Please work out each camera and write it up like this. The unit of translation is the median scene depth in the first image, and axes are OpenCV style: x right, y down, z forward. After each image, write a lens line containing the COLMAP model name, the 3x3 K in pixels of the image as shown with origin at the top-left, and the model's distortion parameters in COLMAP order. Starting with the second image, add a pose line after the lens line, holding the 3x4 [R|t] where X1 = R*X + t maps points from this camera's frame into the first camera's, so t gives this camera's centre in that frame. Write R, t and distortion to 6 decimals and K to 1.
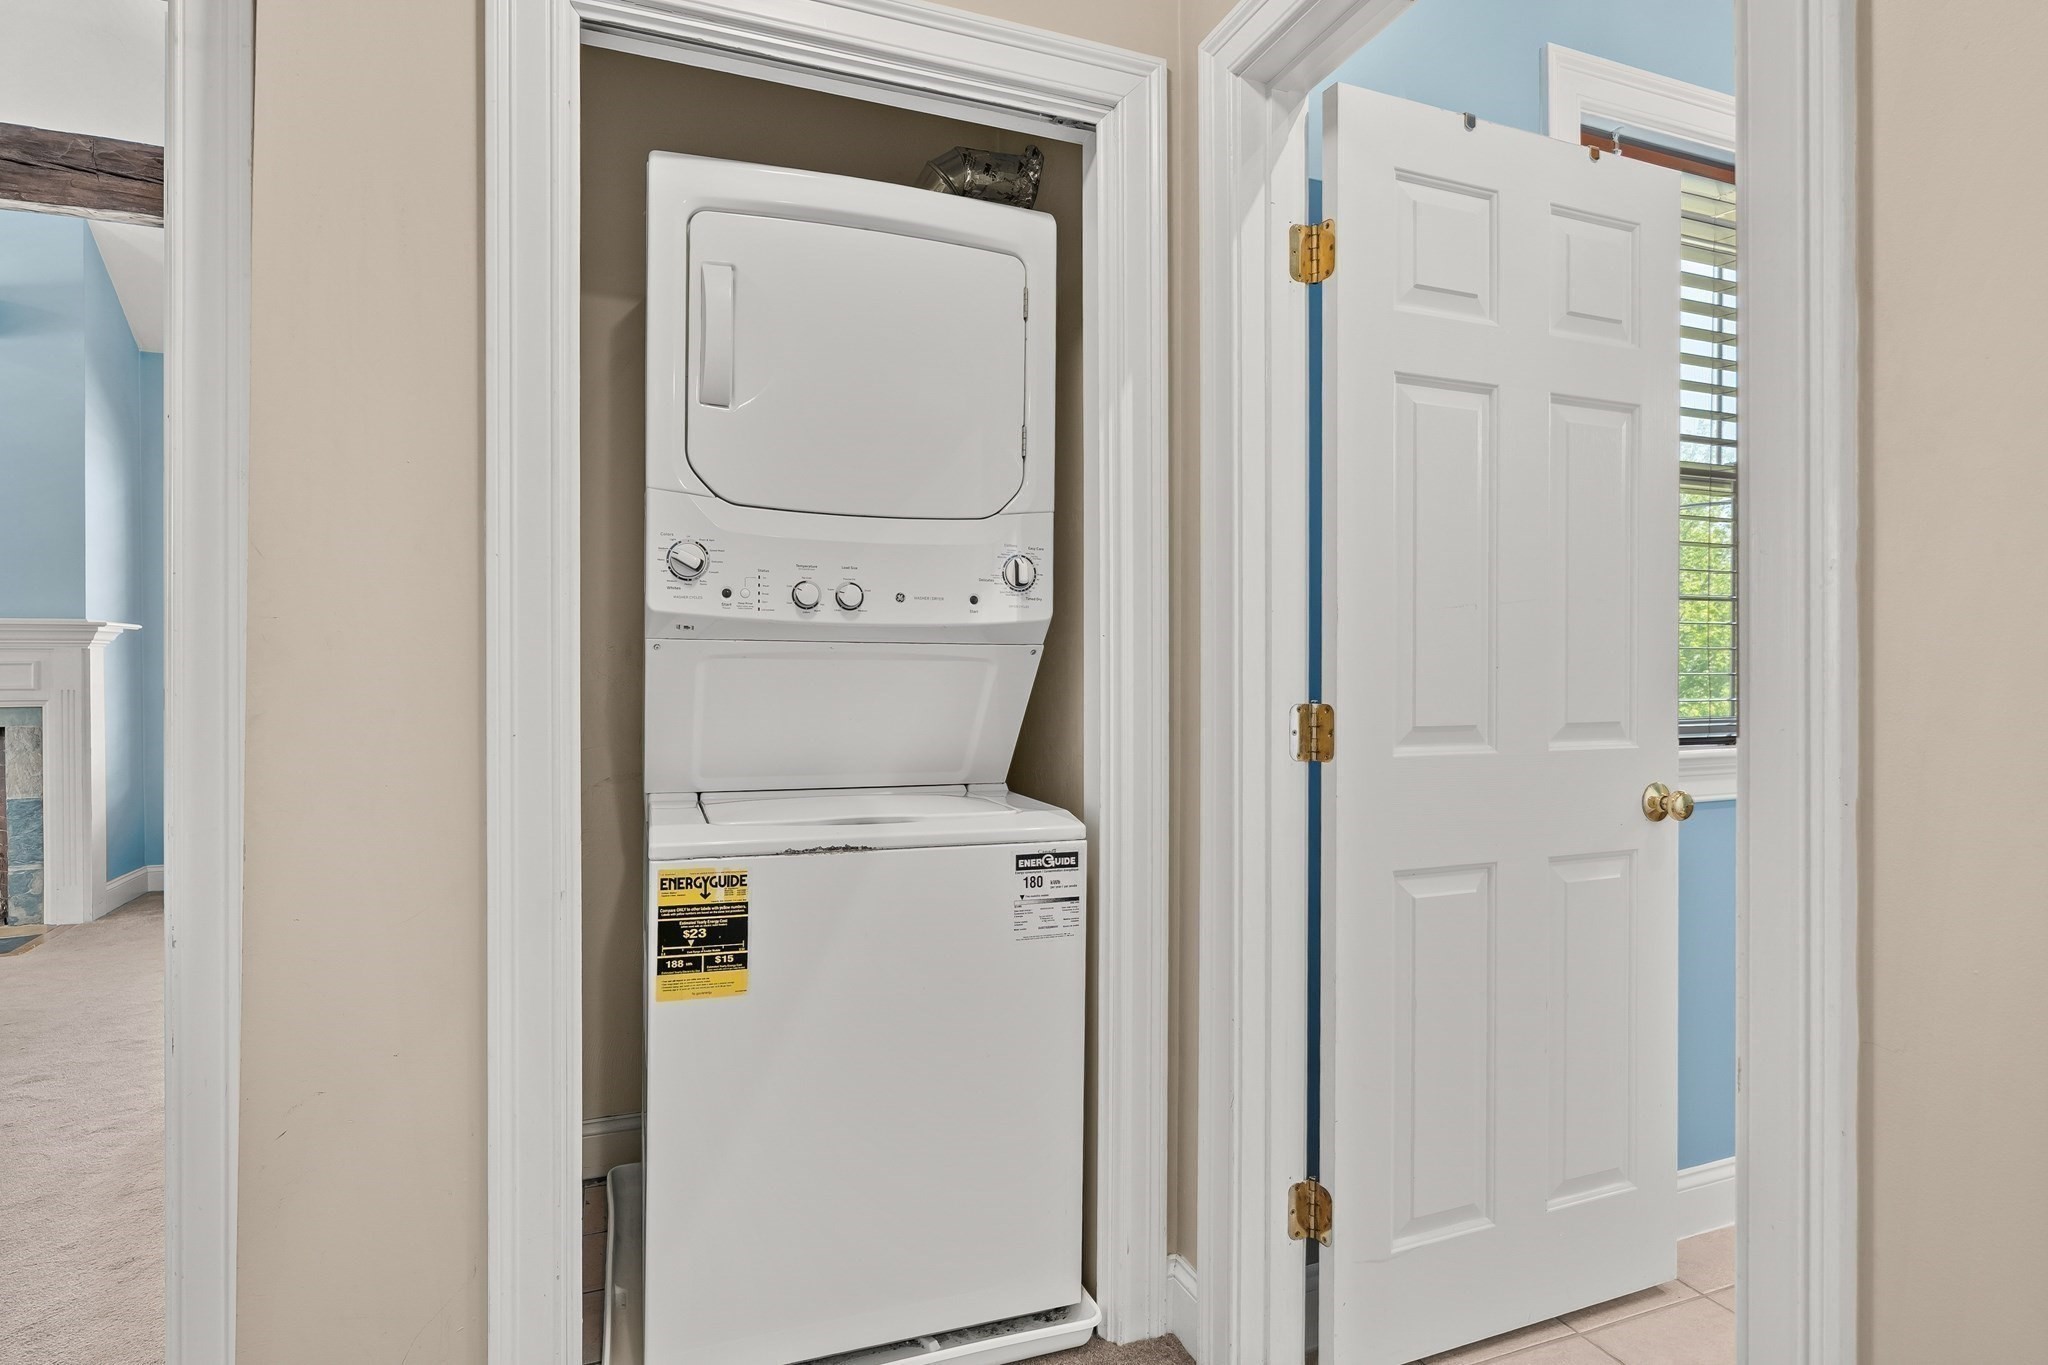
lens RADIAL K [[1086.8, 0, 1023.6], [0, 1086.8, 684.1], [0, 0, 1]] dist [0.001075, 0.000240]
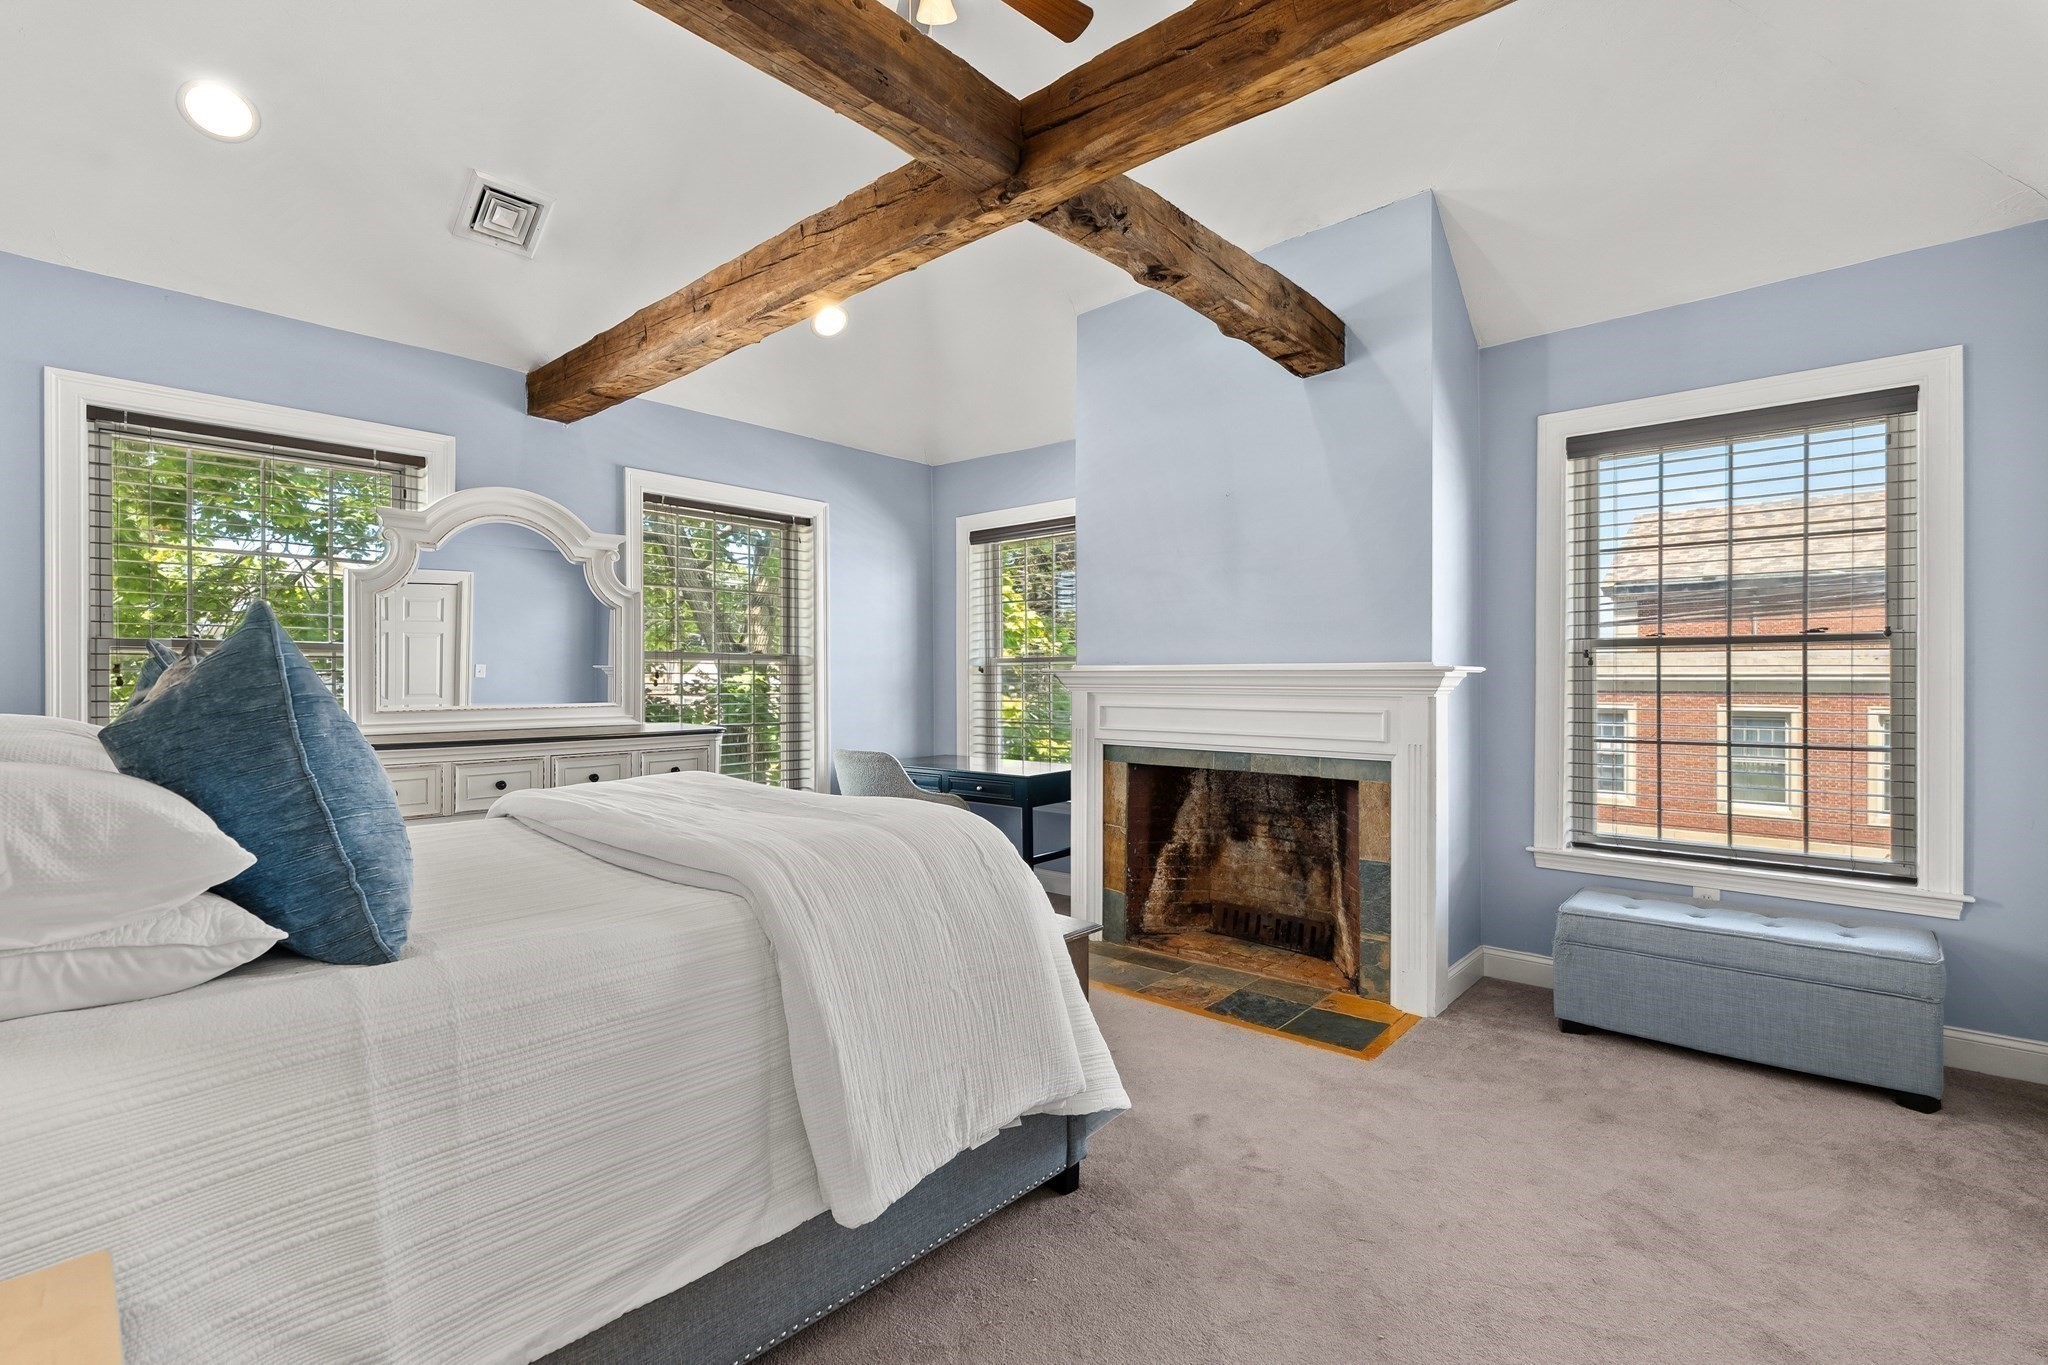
lens RADIAL K [[936.1, 0, 1011.1], [0, 936.1, 686.0], [0, 0, 1]] dist [-0.005540, 0.003439]
pose [[0.456101, 0.001243, -0.889927, -0.359065], [-0.007732, 0.999967, -0.002567, -0.037061], [0.889895, 0.008052, 0.456095, 0.369688]]
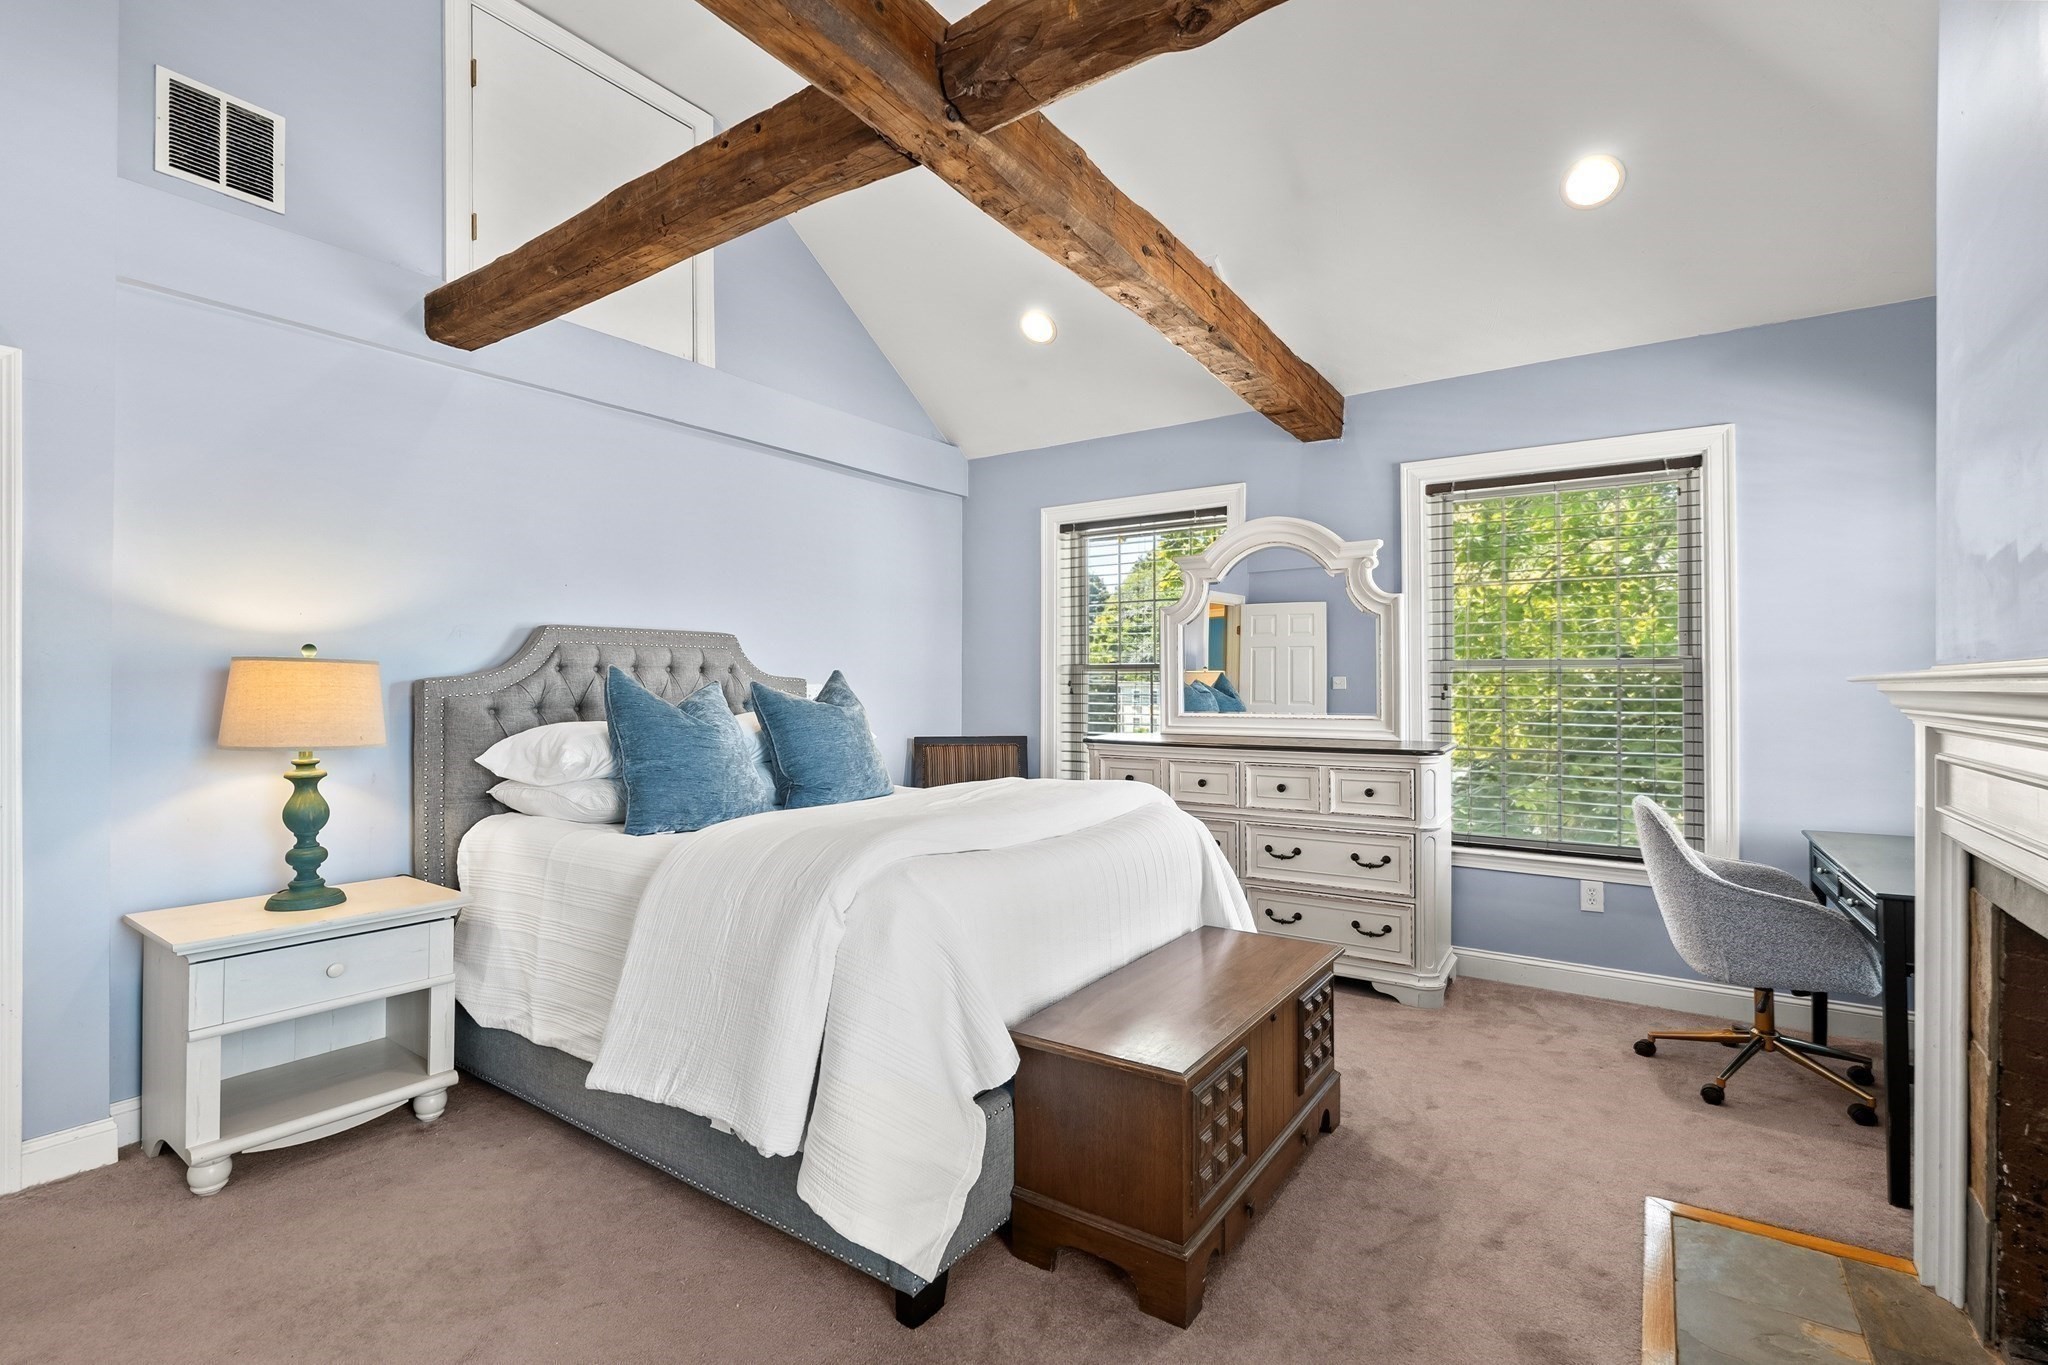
lens RADIAL K [[936.1, 0, 1031.0], [0, 936.1, 691.5], [0, 0, 1]] dist [-0.005540, 0.003439]
pose [[-0.820766, -0.008290, -0.571204, -0.597389], [-0.017542, 0.999789, 0.010696, -0.047259], [0.570995, 0.018799, -0.820738, 0.986999]]
